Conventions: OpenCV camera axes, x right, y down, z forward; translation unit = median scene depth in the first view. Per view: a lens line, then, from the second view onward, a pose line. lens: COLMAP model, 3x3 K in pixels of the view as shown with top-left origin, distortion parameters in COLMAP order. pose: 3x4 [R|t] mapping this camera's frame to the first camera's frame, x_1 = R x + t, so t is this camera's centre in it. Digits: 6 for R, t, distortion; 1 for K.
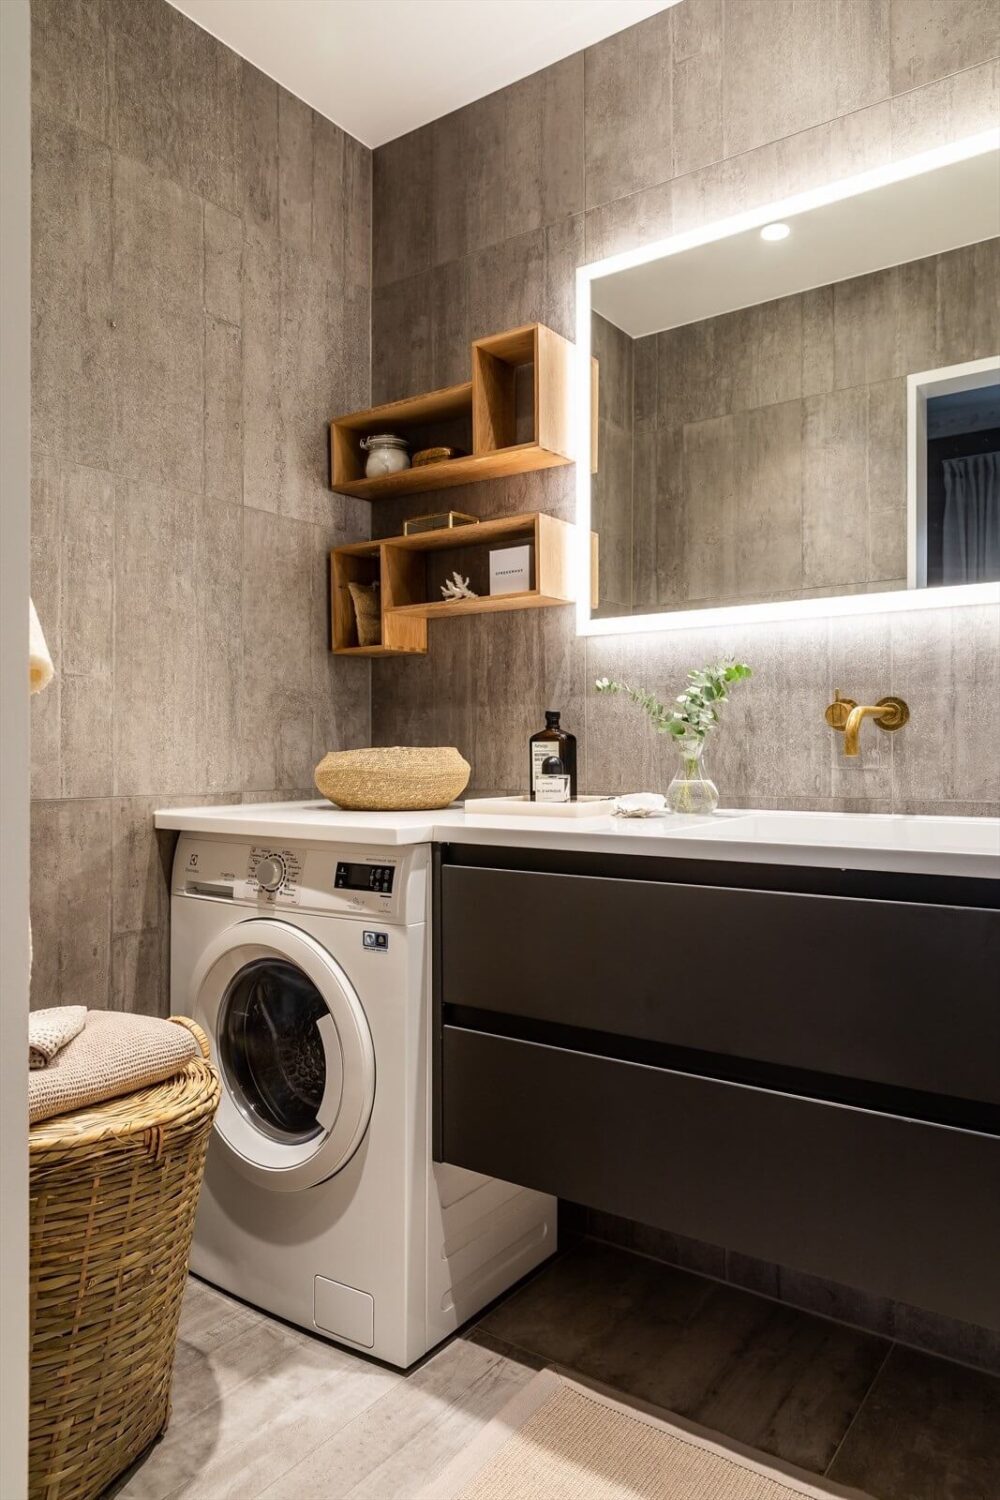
lens RADIAL K [[990.0, 0, 470.8], [0, 990.0, 750.5], [0, 0, 1]] dist [-0.000381, -0.000931]
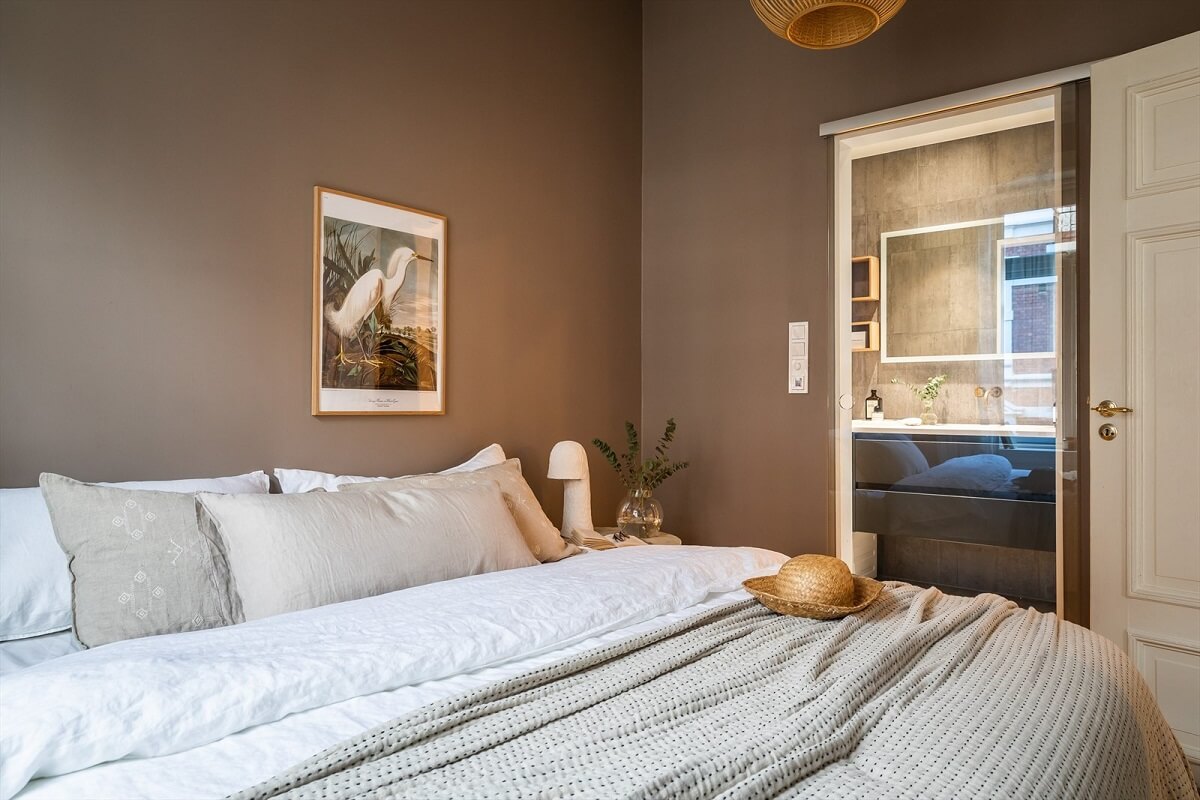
lens RADIAL K [[792.0, 0, 600.0], [0, 792.0, 400.0], [0, 0, 1]] dist [-0.000381, -0.000931]
pose [[0.999423, -0.000514, -0.033964, -0.592682], [0.000473, 0.999999, -0.001225, -0.007192], [0.033964, 0.001208, 0.999422, -1.231619]]
